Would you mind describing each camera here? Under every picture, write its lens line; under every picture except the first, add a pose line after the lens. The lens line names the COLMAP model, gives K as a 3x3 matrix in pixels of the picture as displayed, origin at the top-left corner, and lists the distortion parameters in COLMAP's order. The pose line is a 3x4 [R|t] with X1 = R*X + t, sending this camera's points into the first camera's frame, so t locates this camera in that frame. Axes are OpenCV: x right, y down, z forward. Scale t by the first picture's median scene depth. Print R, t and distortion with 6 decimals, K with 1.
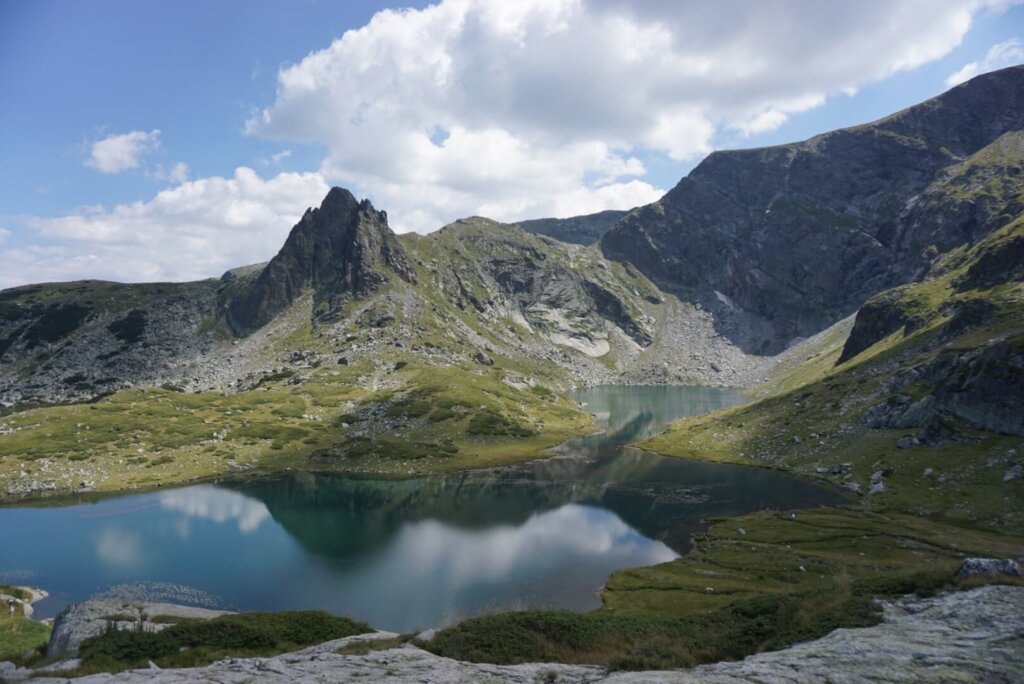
lens RADIAL K [[678.3, 0, 512.0], [0, 678.3, 342.0], [0, 0, 1]] dist [-0.049324, 0.030244]
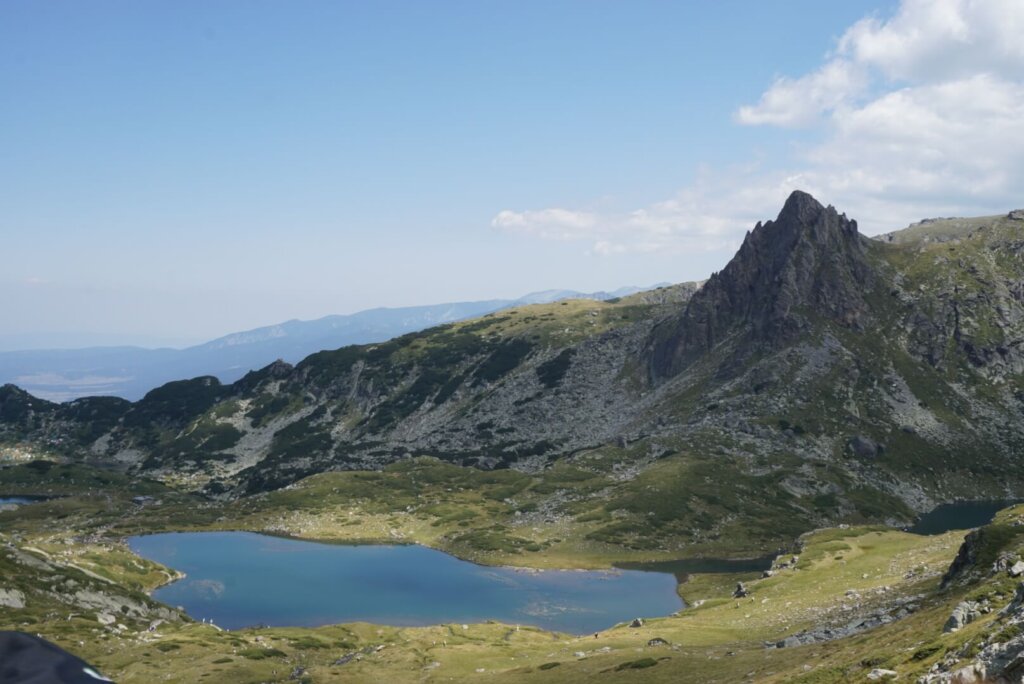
lens RADIAL K [[1201.9, 0, 512.0], [0, 1201.9, 342.0], [0, 0, 1]] dist [0.092510, -0.015868]
pose [[0.699271, 0.039503, -0.713764, 0.623115], [-0.023411, 0.999202, 0.032365, -0.121449], [0.714473, -0.005922, 0.699638, -0.230084]]
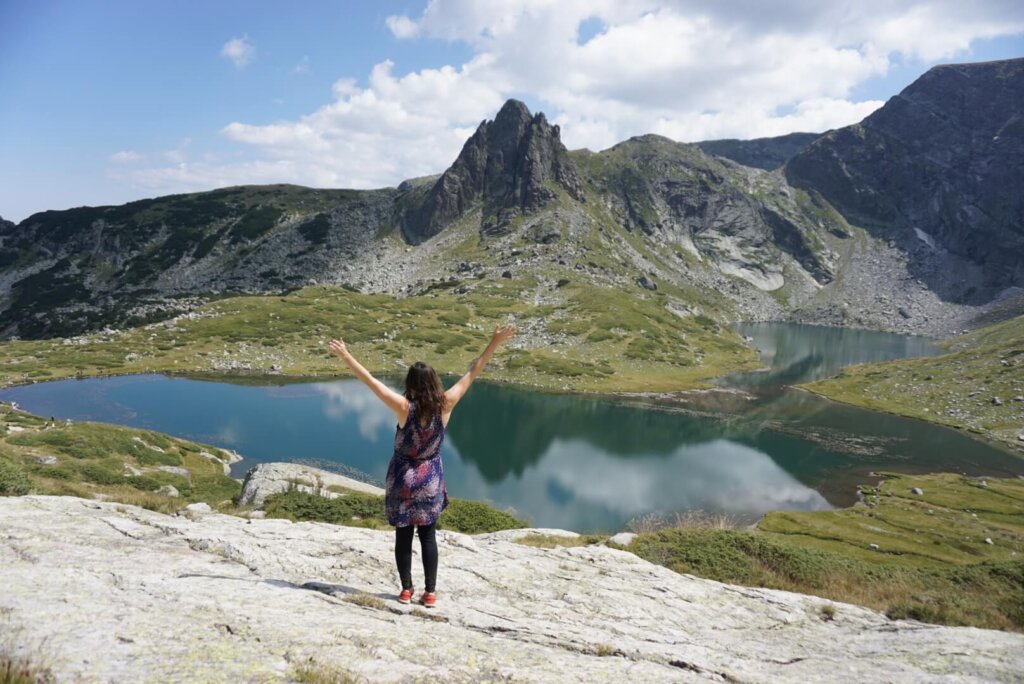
lens RADIAL K [[678.3, 0, 512.0], [0, 678.3, 342.0], [0, 0, 1]] dist [-0.049324, 0.030244]
pose [[0.969613, 0.095652, -0.225172, -0.002857], [-0.069238, 0.990059, 0.122427, 0.002660], [0.234644, -0.103116, 0.966597, 0.004678]]
